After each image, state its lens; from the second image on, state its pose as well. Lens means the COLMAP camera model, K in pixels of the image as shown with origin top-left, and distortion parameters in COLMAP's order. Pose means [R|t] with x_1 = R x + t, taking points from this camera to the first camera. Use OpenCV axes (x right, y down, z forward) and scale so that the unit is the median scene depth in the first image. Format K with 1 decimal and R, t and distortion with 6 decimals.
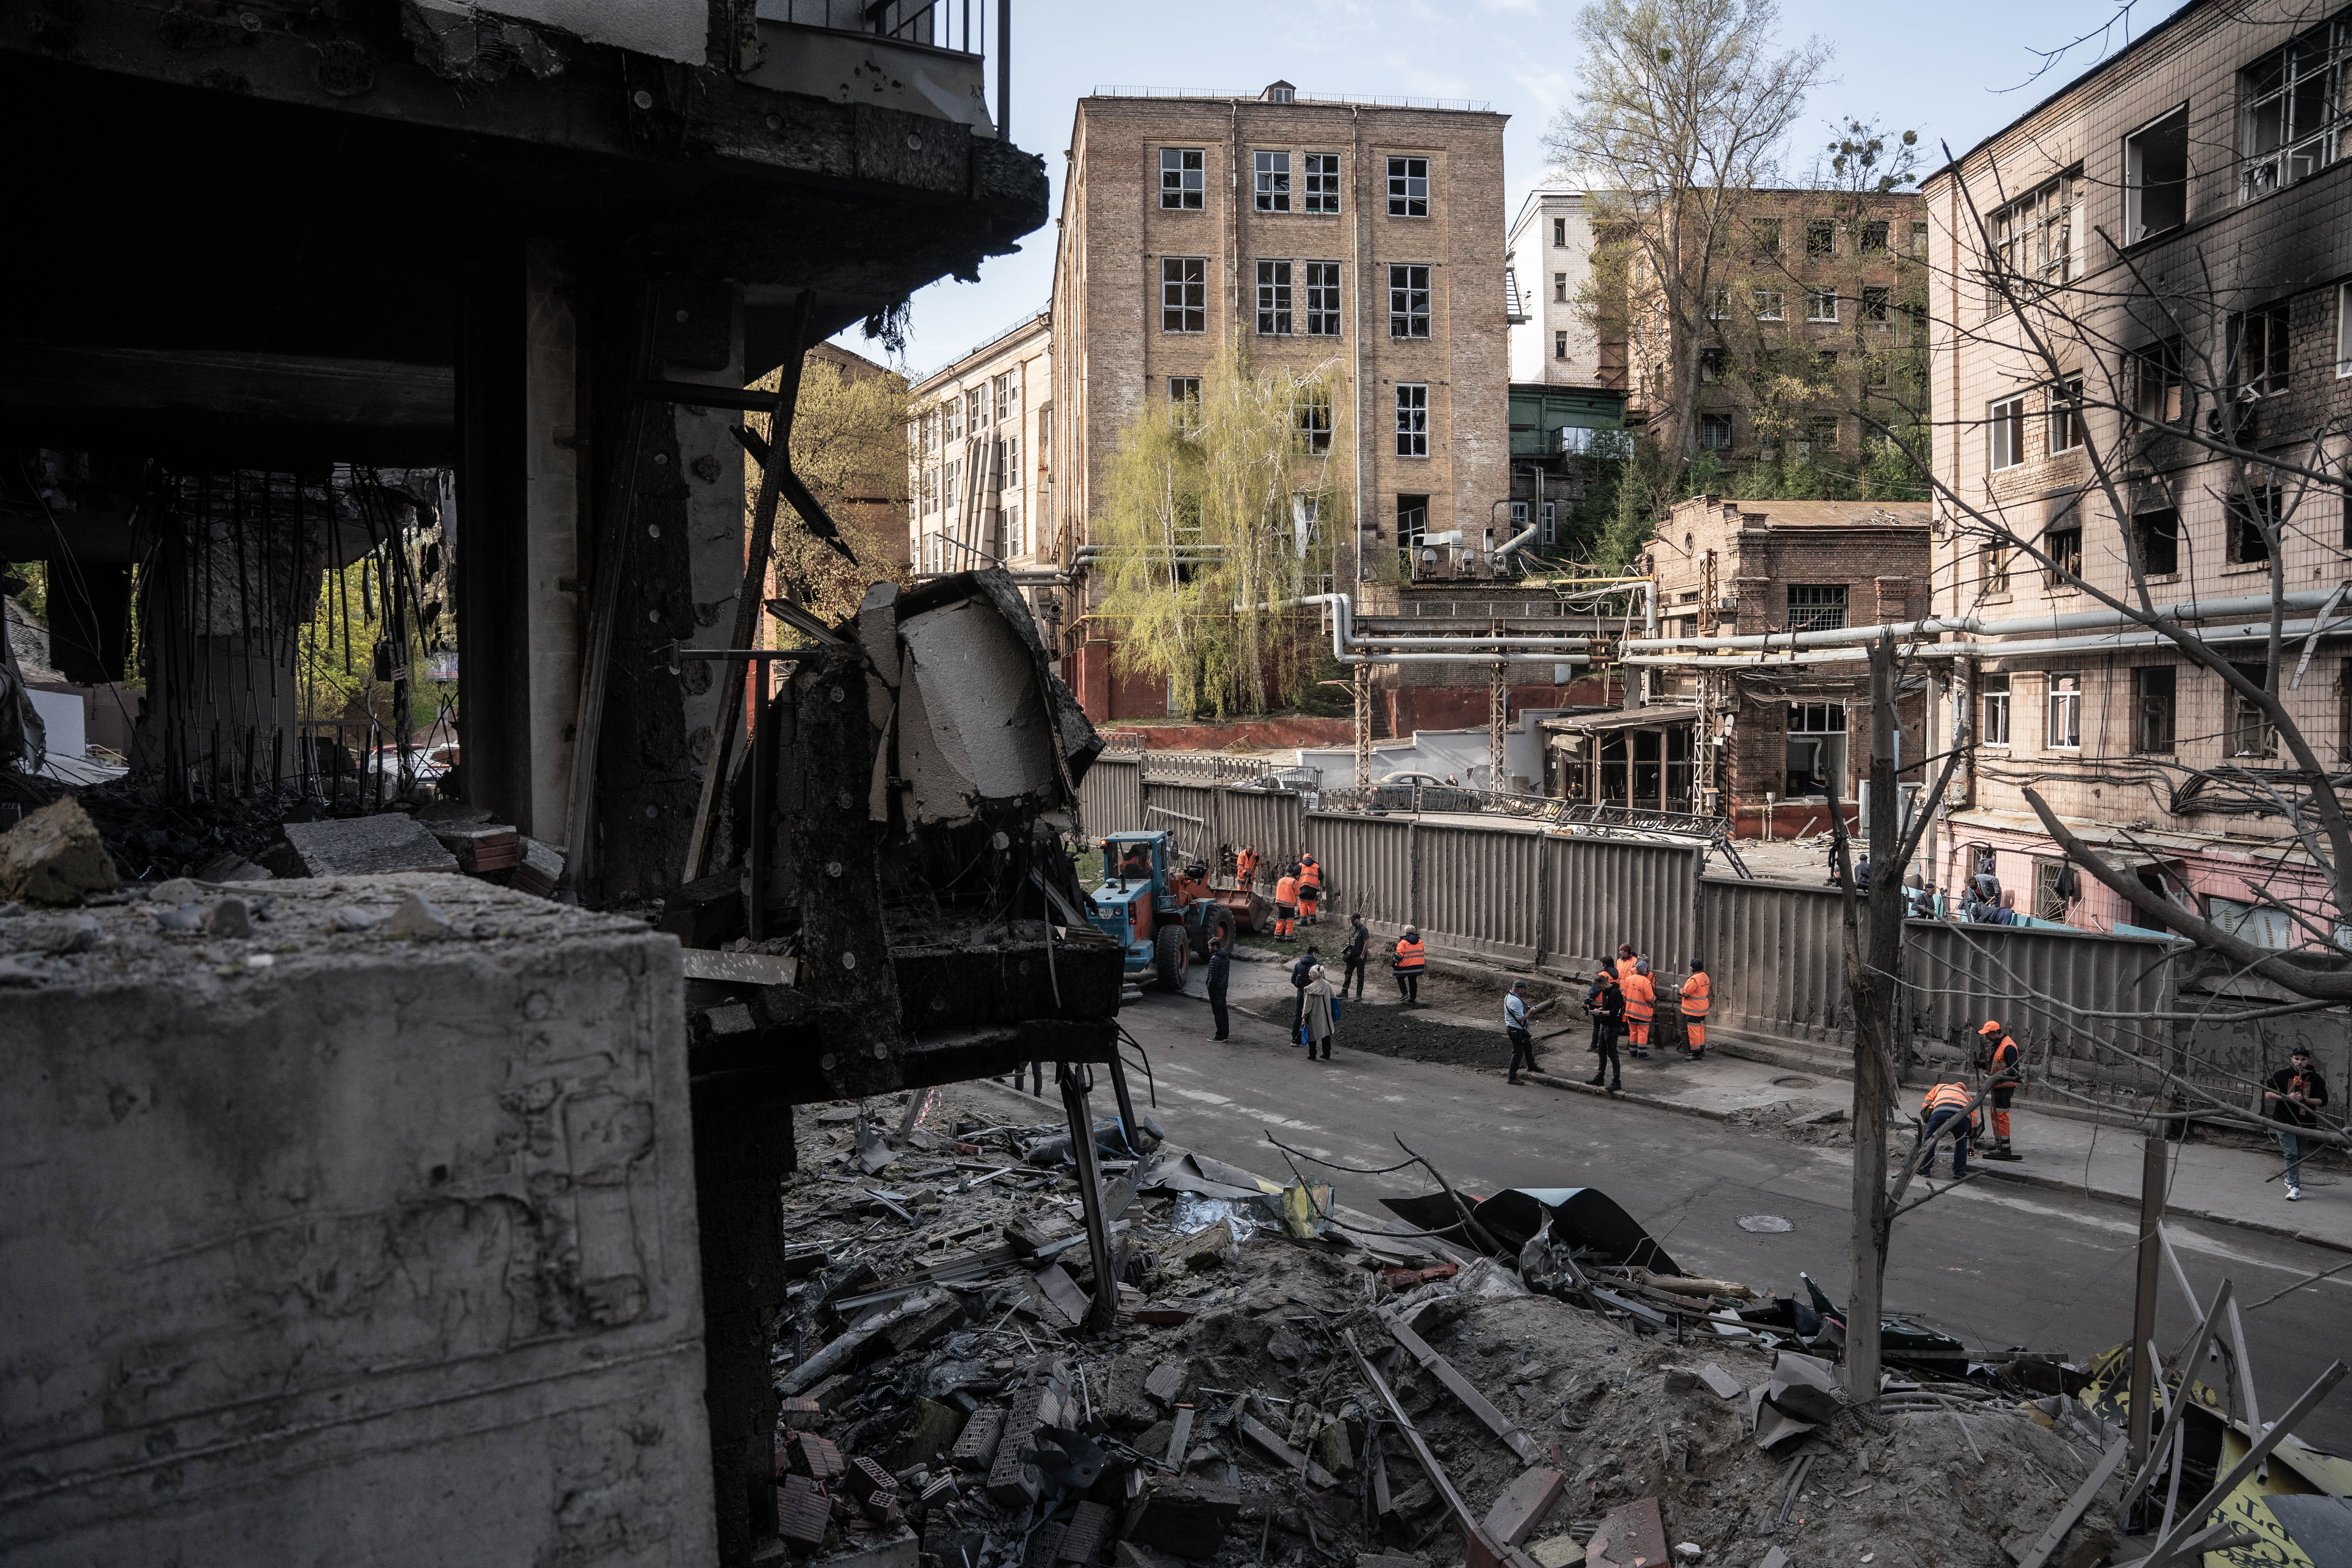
lens RADIAL K [[1627.5, 0, 1168.1], [0, 1627.5, 803.8], [0, 0, 1]] dist [-0.181327, 0.137855]
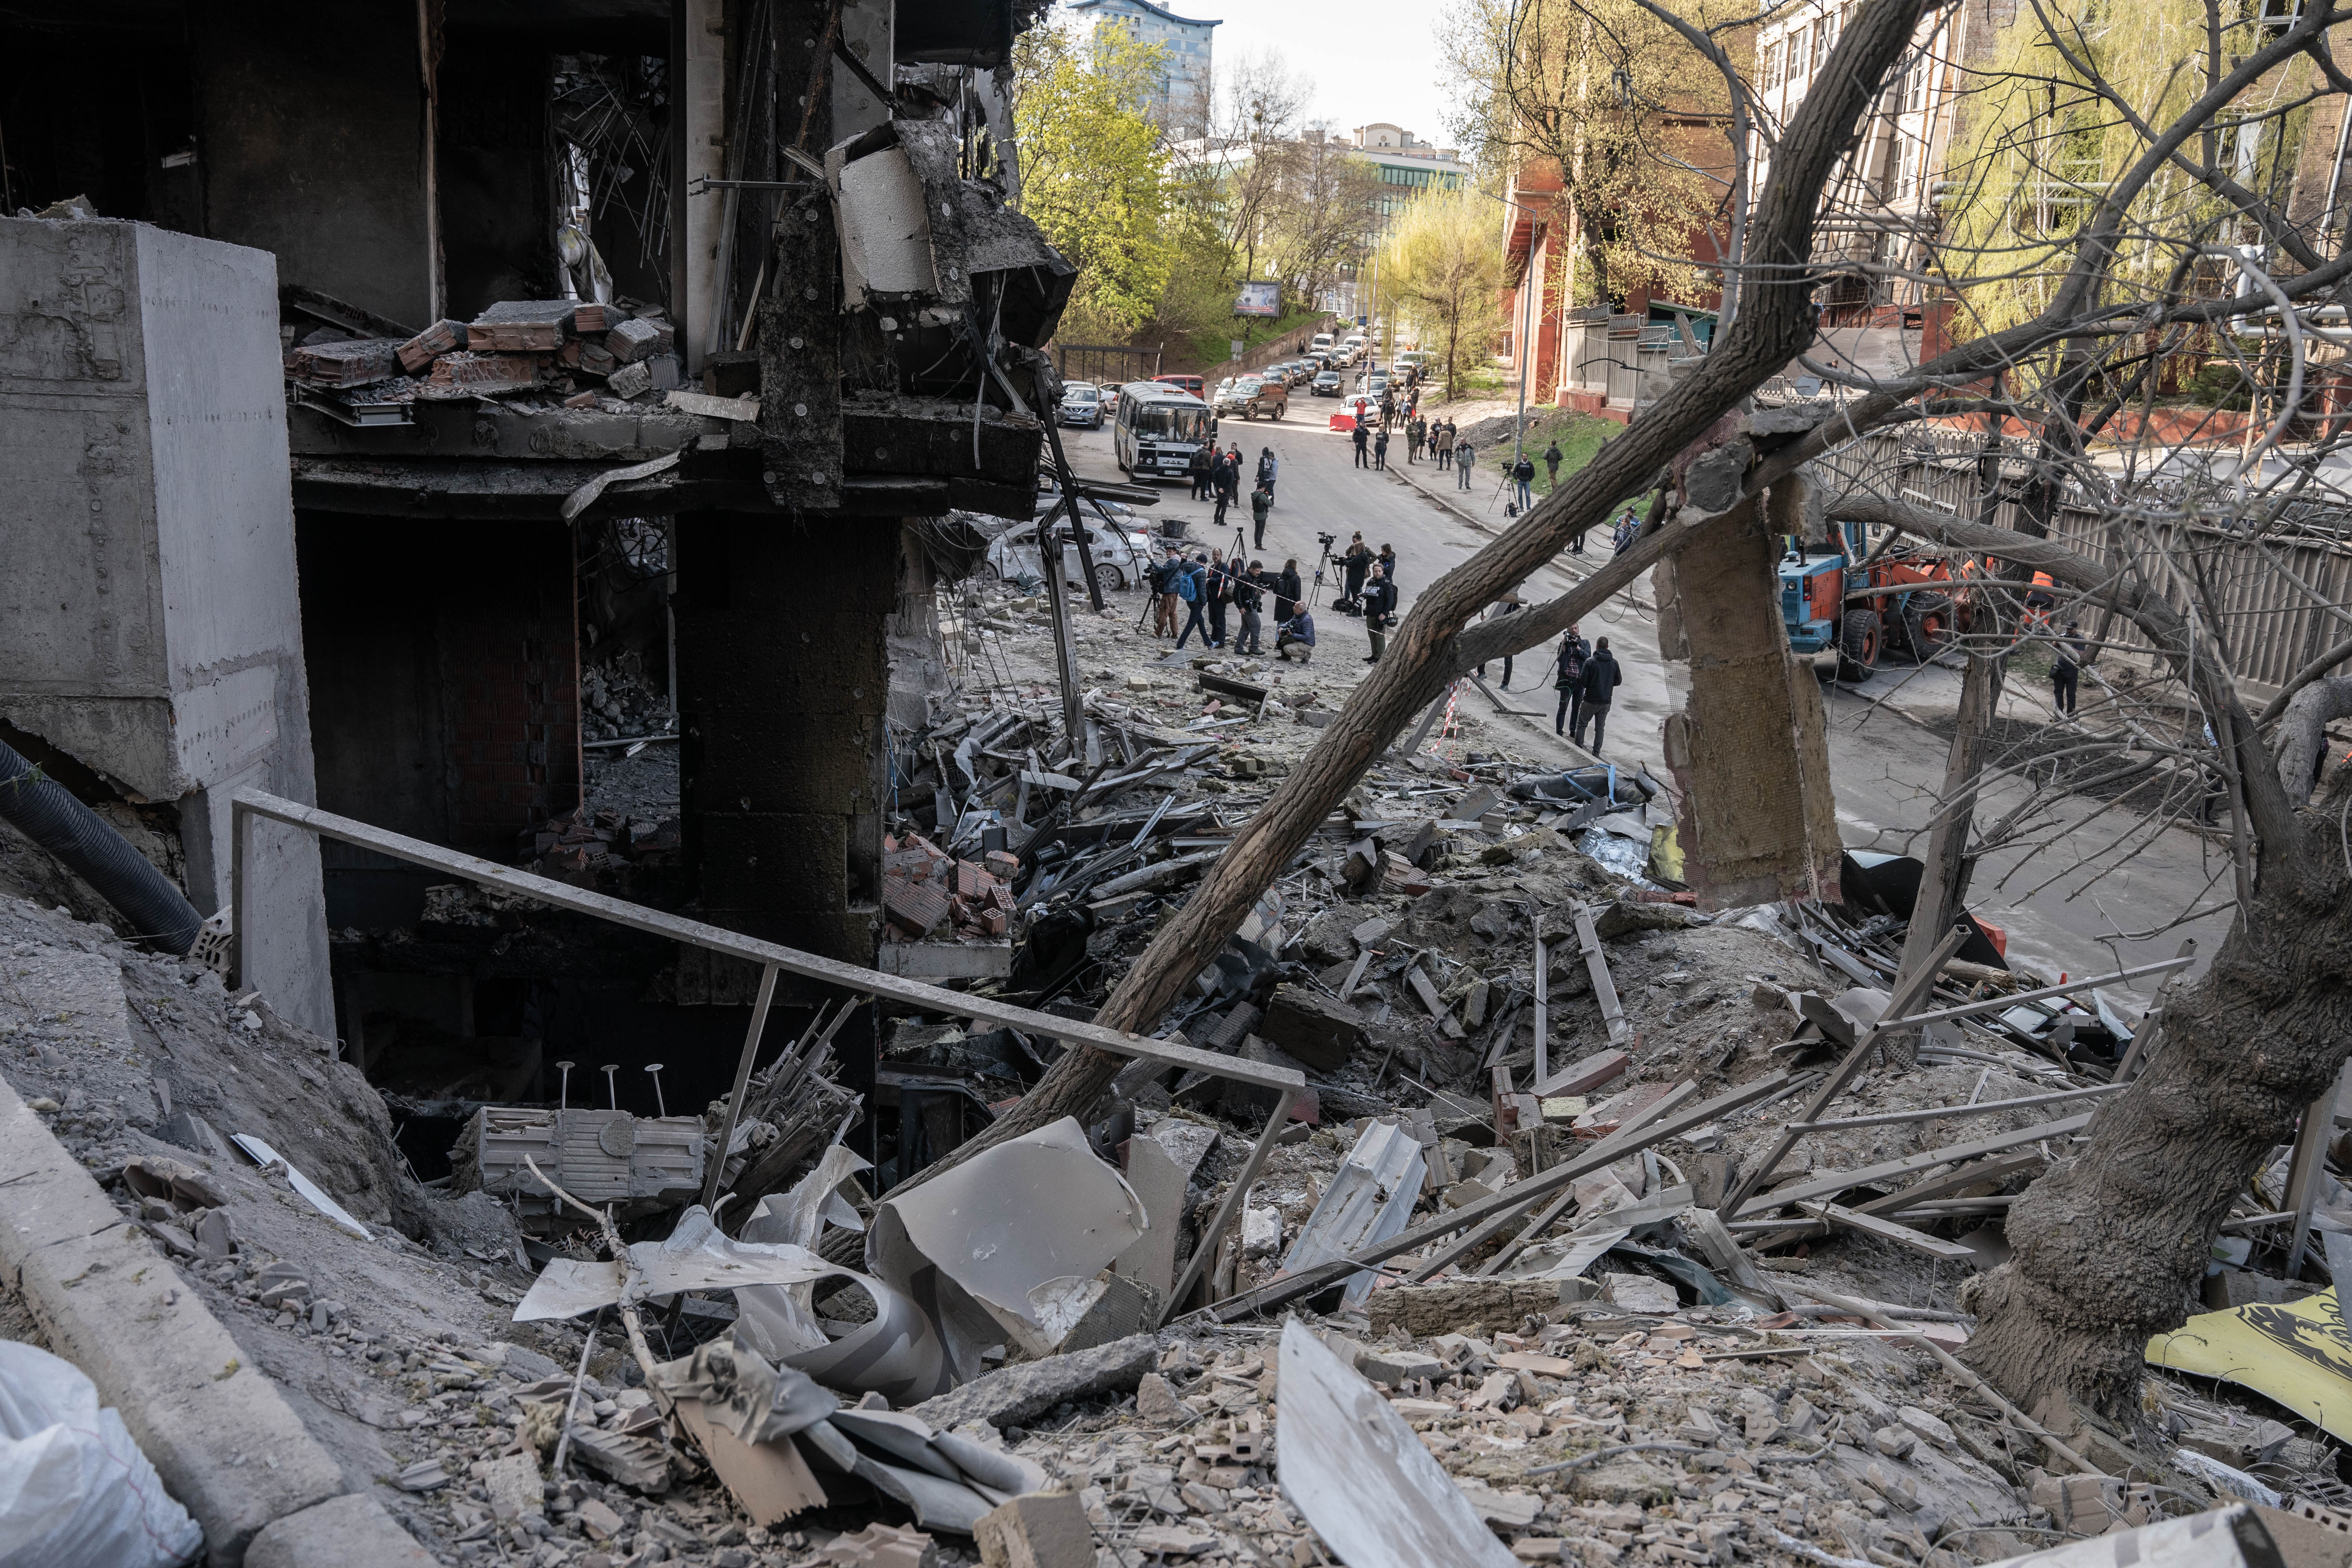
lens RADIAL K [[1845.5, 0, 1176.0], [0, 1845.5, 784.0], [0, 0, 1]] dist [-0.140040, 0.155151]
pose [[0.875840, 0.151958, -0.458054, 0.452047], [-0.077140, 0.981011, 0.177950, 0.057498], [0.476397, -0.120521, 0.870931, -0.134550]]
